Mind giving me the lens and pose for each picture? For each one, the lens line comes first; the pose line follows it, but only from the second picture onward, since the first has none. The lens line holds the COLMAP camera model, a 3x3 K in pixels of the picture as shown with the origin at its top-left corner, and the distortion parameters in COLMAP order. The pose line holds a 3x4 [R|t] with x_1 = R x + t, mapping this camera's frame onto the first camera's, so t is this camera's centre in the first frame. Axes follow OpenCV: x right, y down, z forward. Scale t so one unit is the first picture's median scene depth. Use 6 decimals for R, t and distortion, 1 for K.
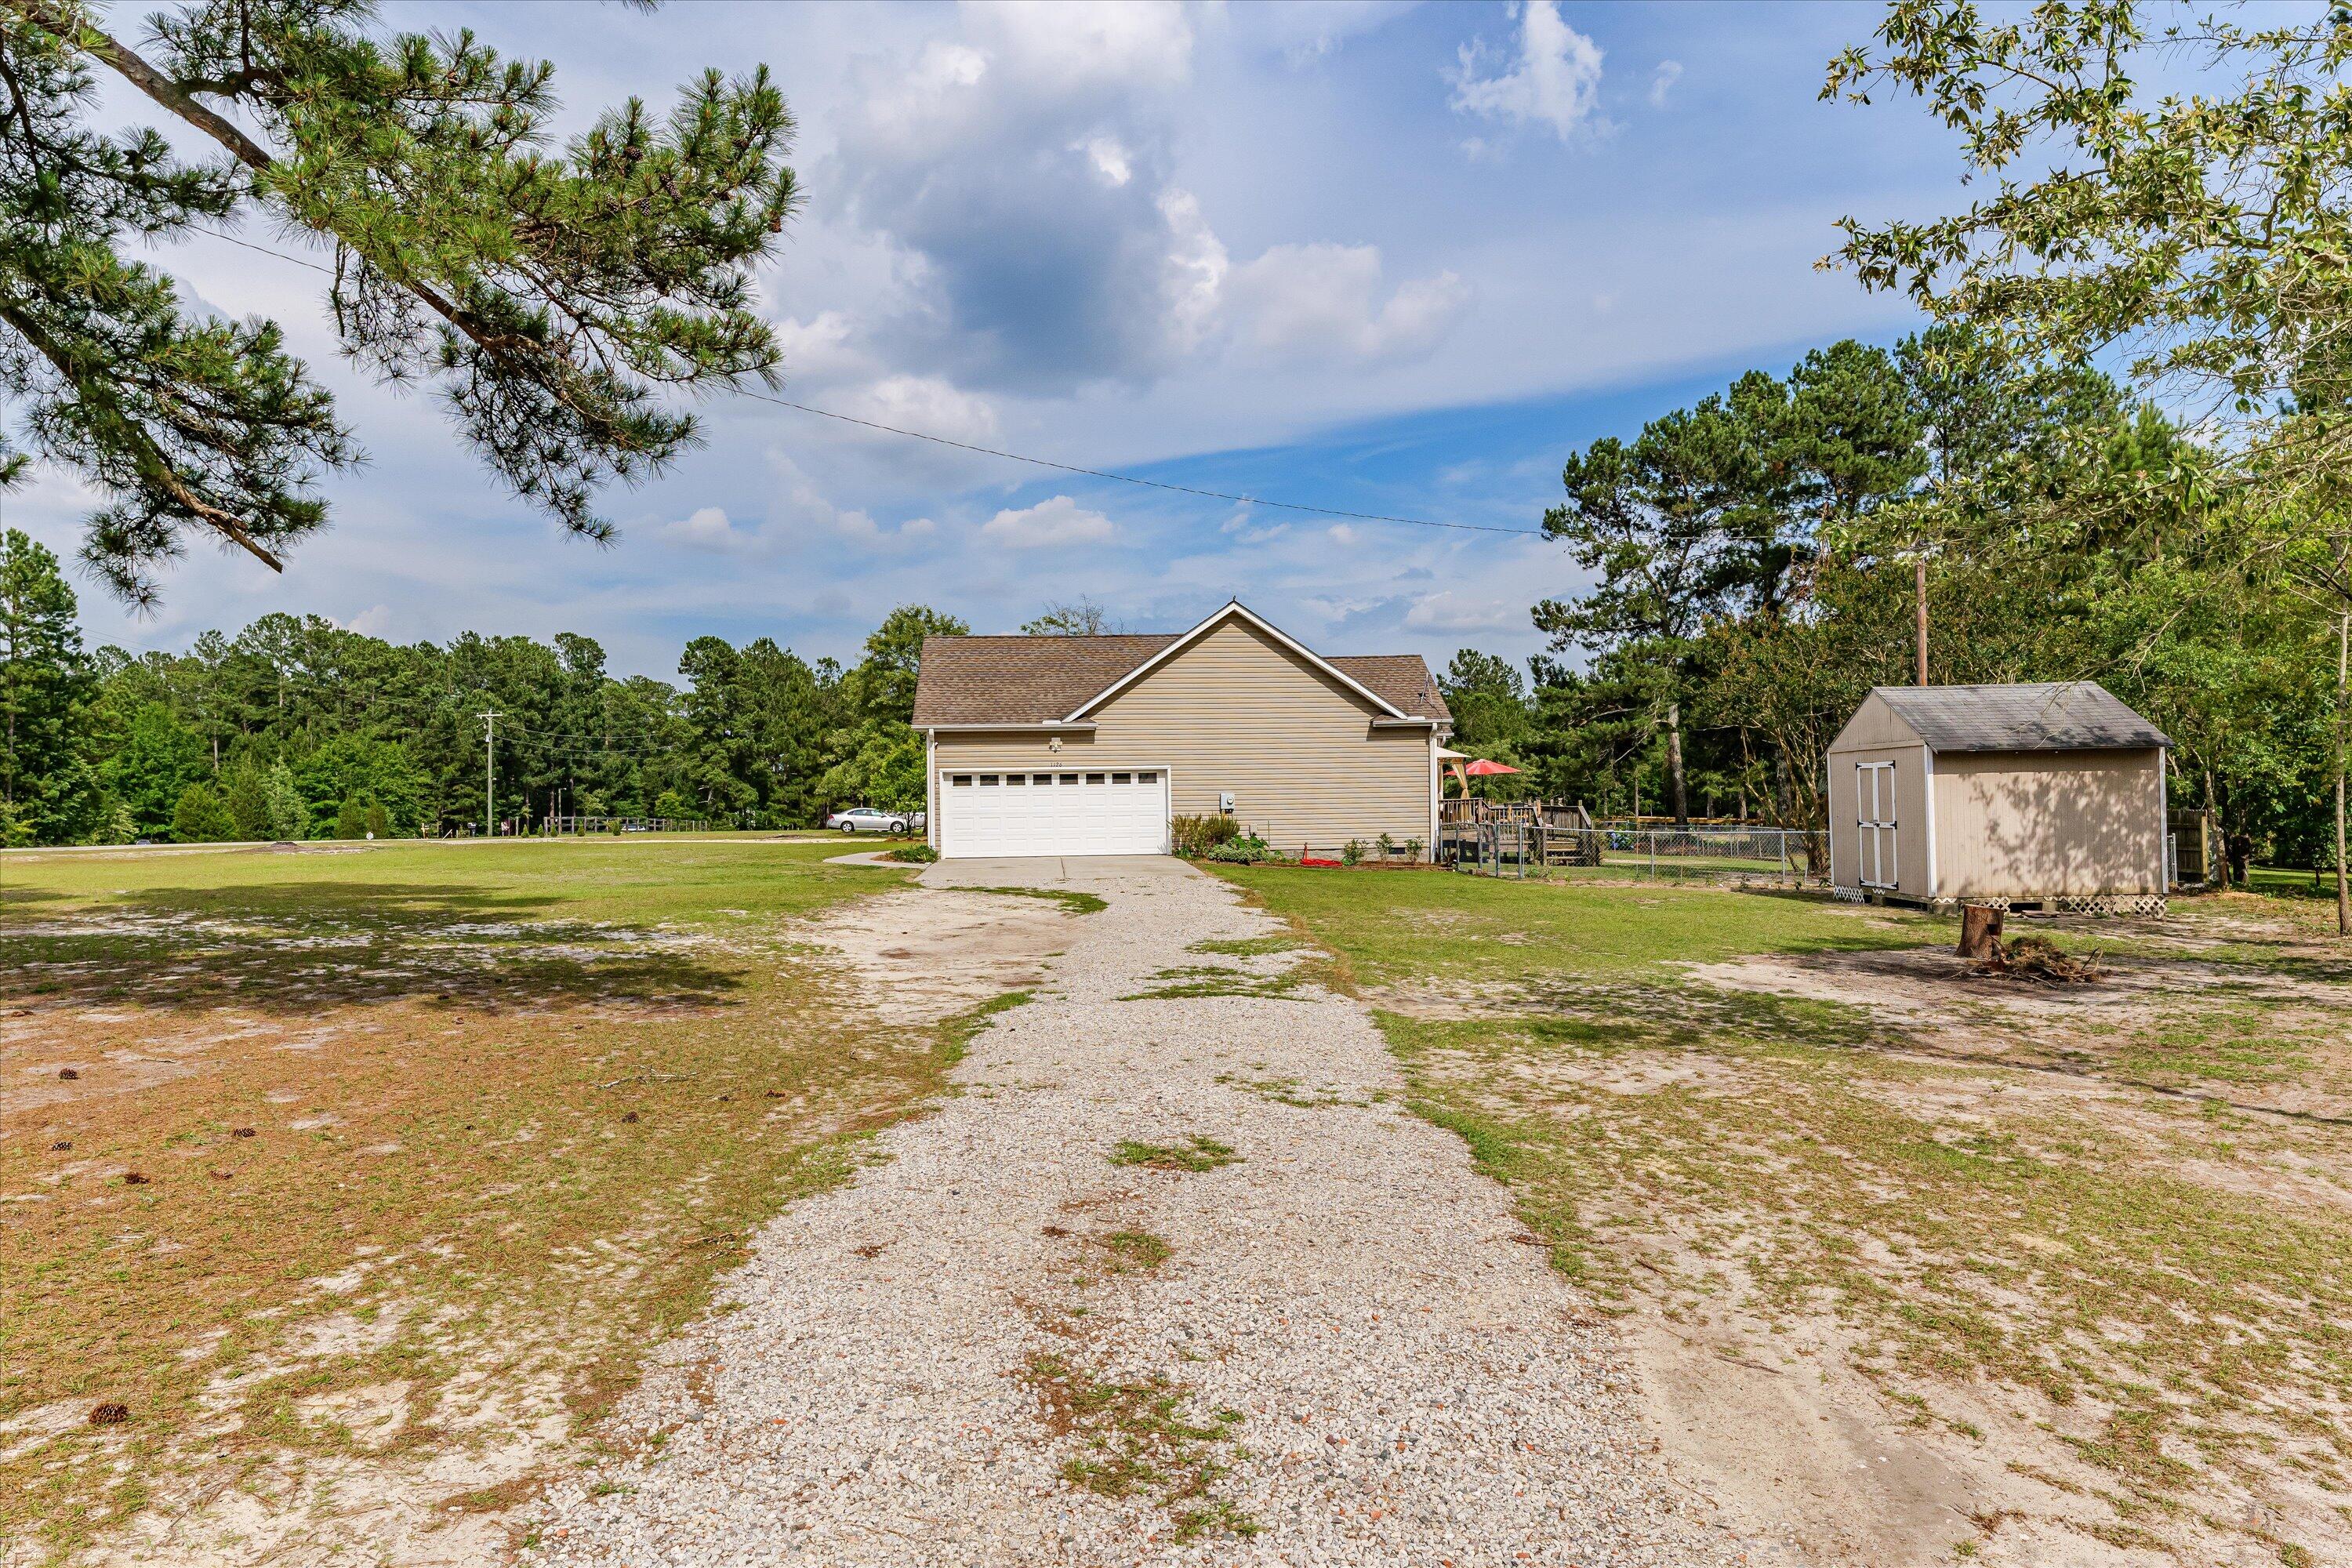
lens RADIAL K [[5252.6, 0, 1176.0], [0, 5252.6, 784.0], [0, 0, 1]] dist [0.001205, -0.056869]
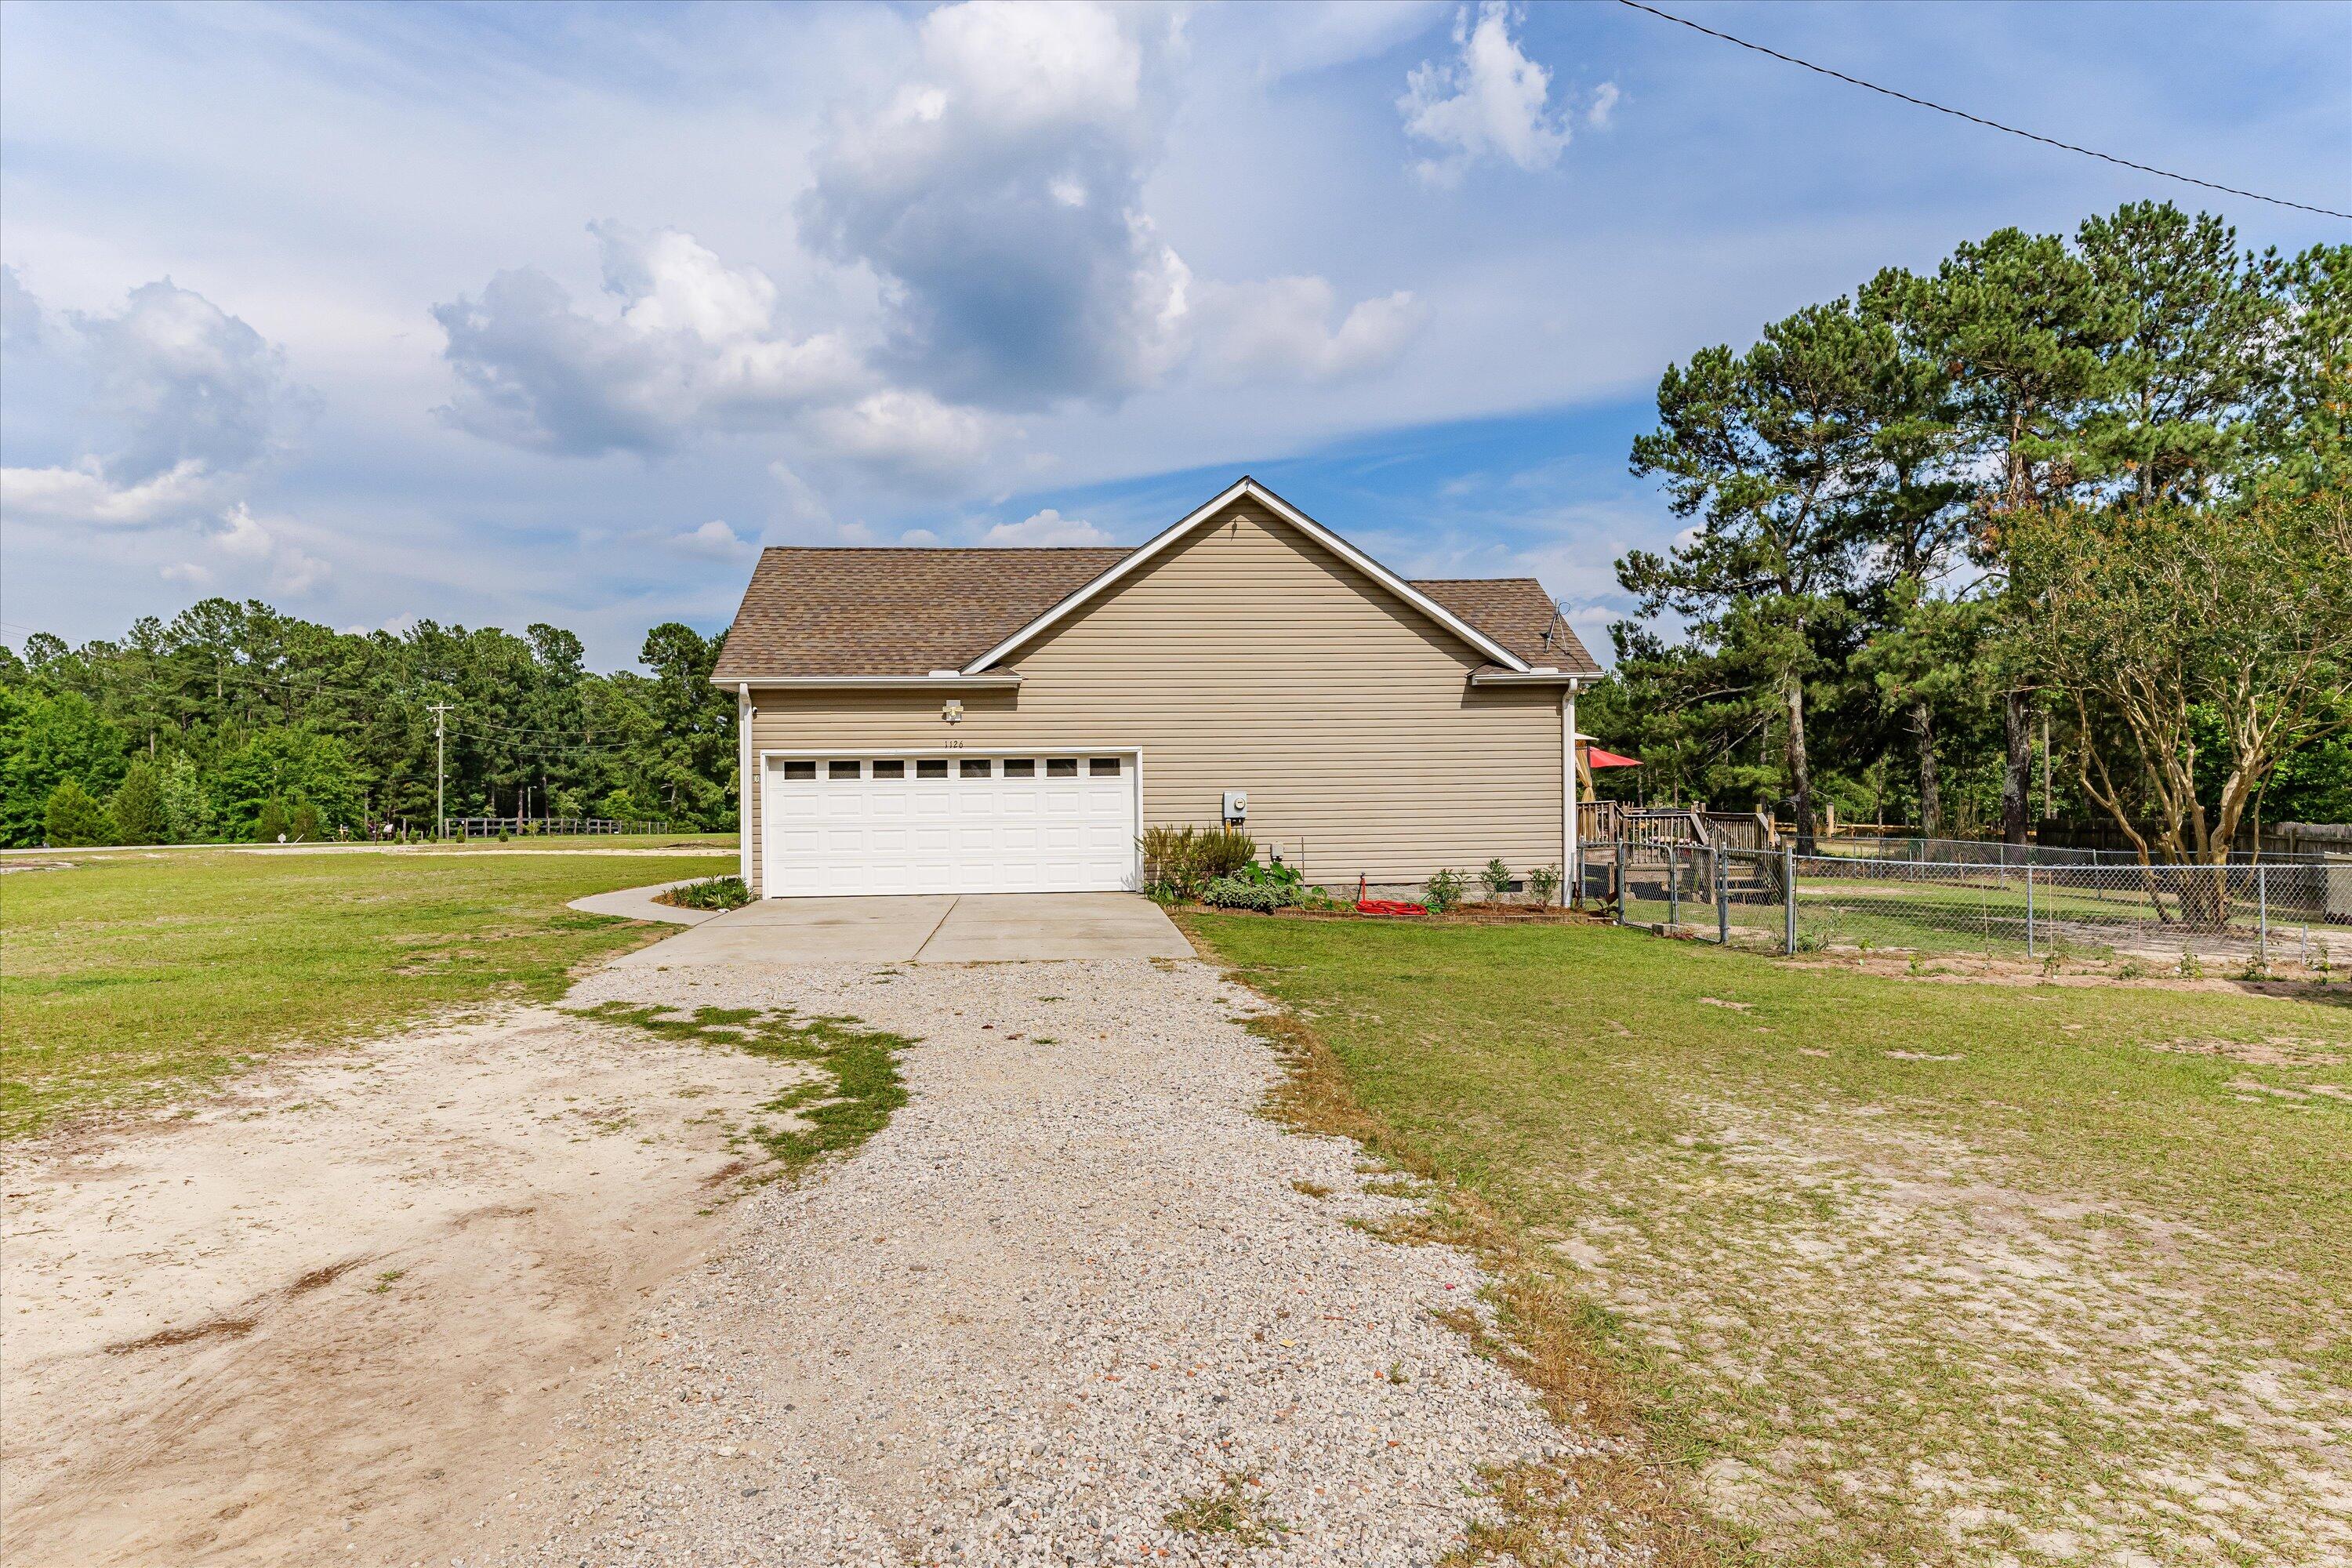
lens RADIAL K [[5252.6, 0, 1176.0], [0, 5252.6, 784.0], [0, 0, 1]] dist [0.001205, -0.056869]
pose [[0.999996, 0.002869, -0.000700, 0.001703], [-0.002869, 0.999996, -0.000121, 0.000465], [0.000699, 0.000123, 1.000000, 0.199502]]
